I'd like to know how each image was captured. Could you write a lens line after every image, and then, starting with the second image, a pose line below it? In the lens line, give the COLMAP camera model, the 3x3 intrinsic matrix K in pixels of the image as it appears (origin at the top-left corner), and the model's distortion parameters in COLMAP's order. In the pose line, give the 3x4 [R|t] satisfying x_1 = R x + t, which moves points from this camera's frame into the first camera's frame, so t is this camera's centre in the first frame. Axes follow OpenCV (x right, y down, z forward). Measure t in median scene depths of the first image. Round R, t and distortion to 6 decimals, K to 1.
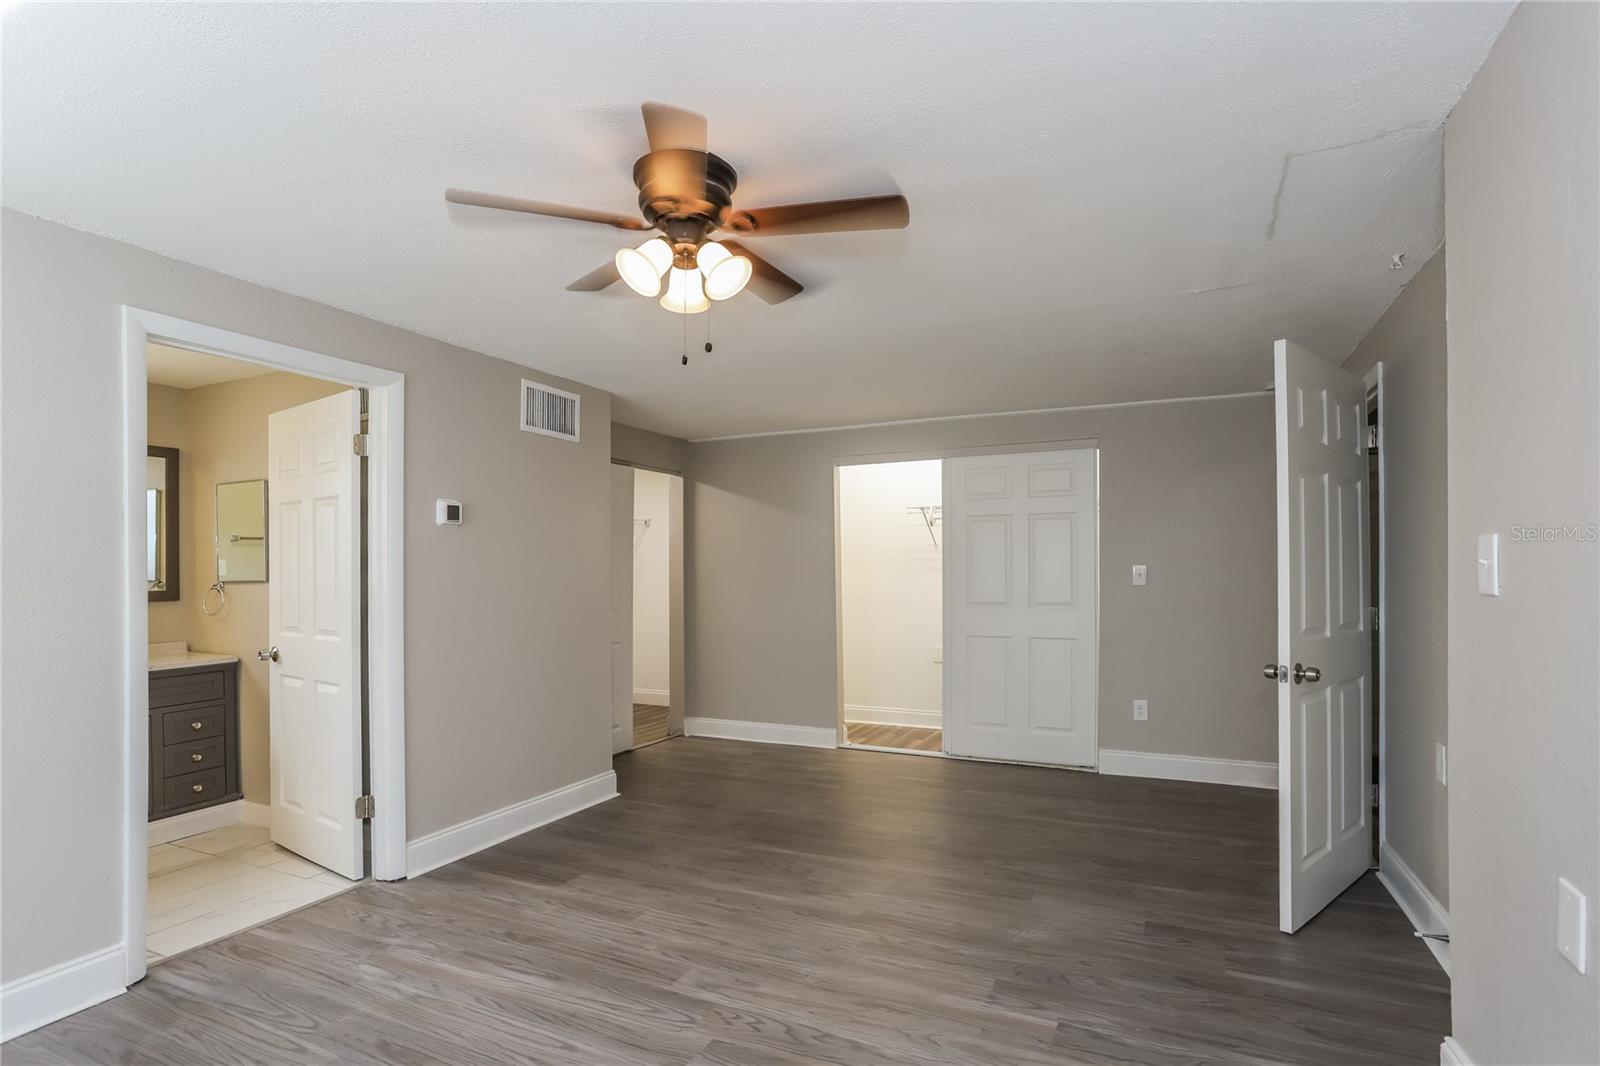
lens RADIAL K [[777.2, 0, 798.7], [0, 777.2, 567.9], [0, 0, 1]] dist [0.000666, 0.000202]
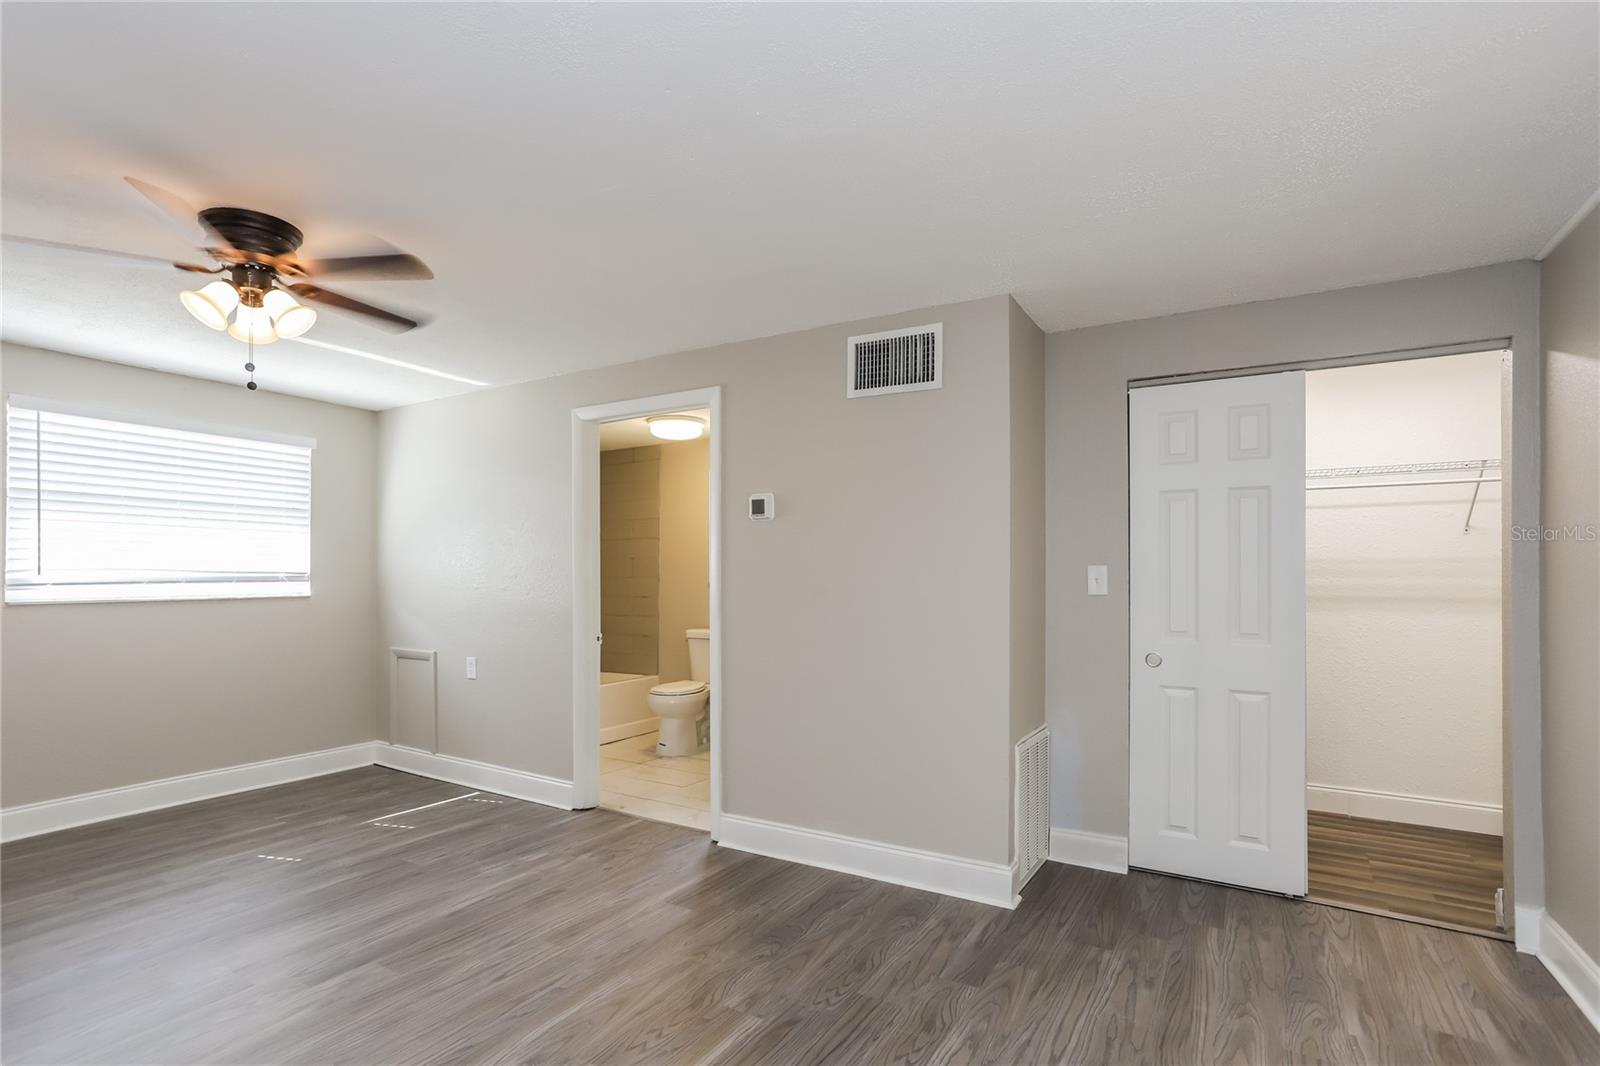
lens RADIAL K [[796.9, 0, 796.1], [0, 796.9, 578.5], [0, 0, 1]] dist [-0.022983, 0.000384]
pose [[-0.084081, 0.011207, -0.996396, 0.545621], [0.000437, 0.999937, 0.011210, 0.010019], [0.996459, 0.000507, -0.084080, 1.085789]]
